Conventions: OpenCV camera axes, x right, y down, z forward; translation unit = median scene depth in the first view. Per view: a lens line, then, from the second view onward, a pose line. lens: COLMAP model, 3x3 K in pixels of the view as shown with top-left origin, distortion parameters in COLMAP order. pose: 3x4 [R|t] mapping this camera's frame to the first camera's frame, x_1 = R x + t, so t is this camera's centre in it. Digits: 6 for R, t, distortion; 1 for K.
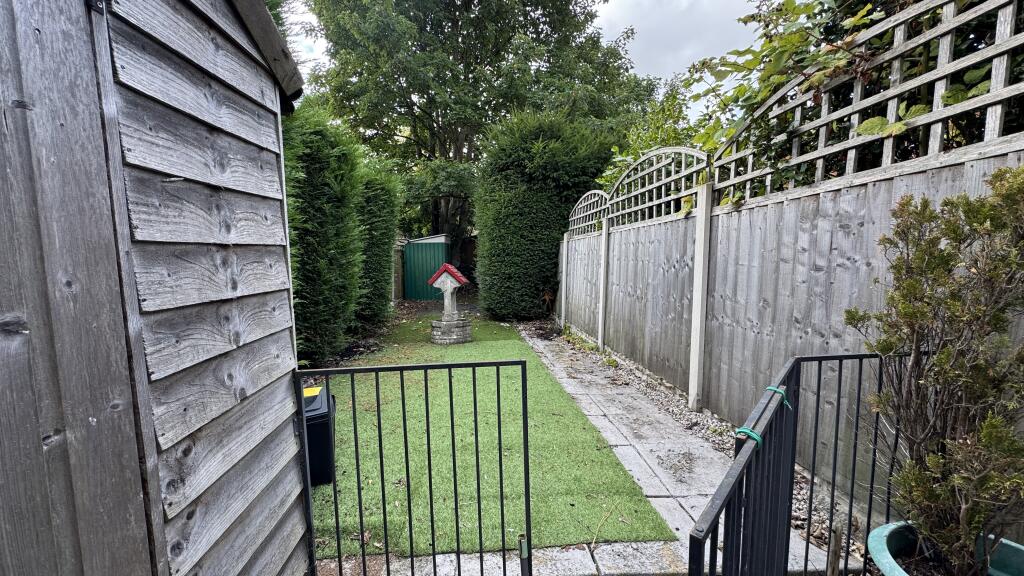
lens RADIAL K [[405.0, 0, 510.8], [0, 405.0, 286.6], [0, 0, 1]] dist [0.001138, 0.000146]
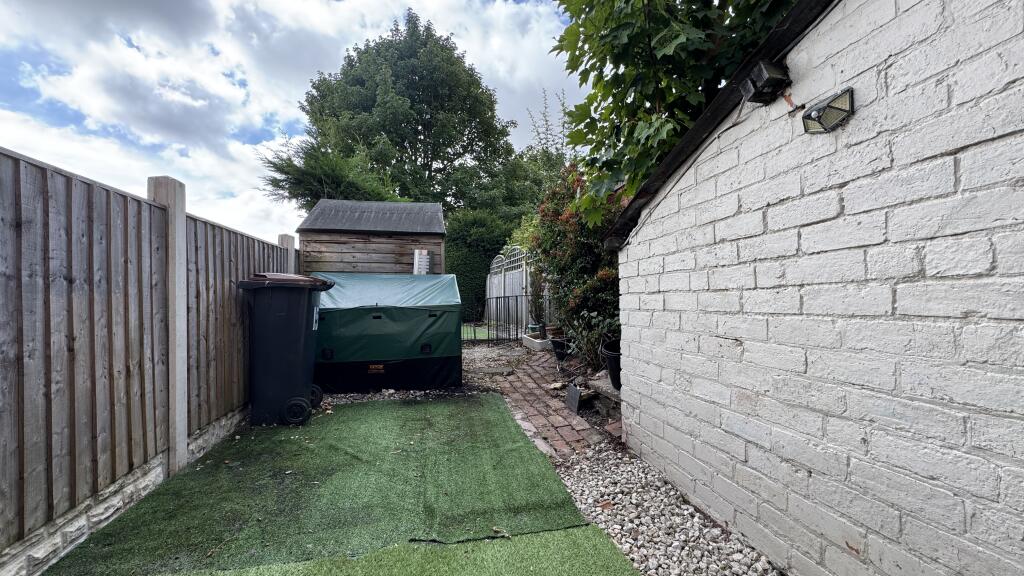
lens RADIAL K [[405.0, 0, 510.8], [0, 405.0, 286.6], [0, 0, 1]] dist [0.001138, 0.000146]
pose [[0.987407, -0.003037, 0.158171, -0.072705], [0.018485, 0.995182, -0.096289, 0.127096], [-0.157117, 0.098000, 0.982706, -1.015336]]
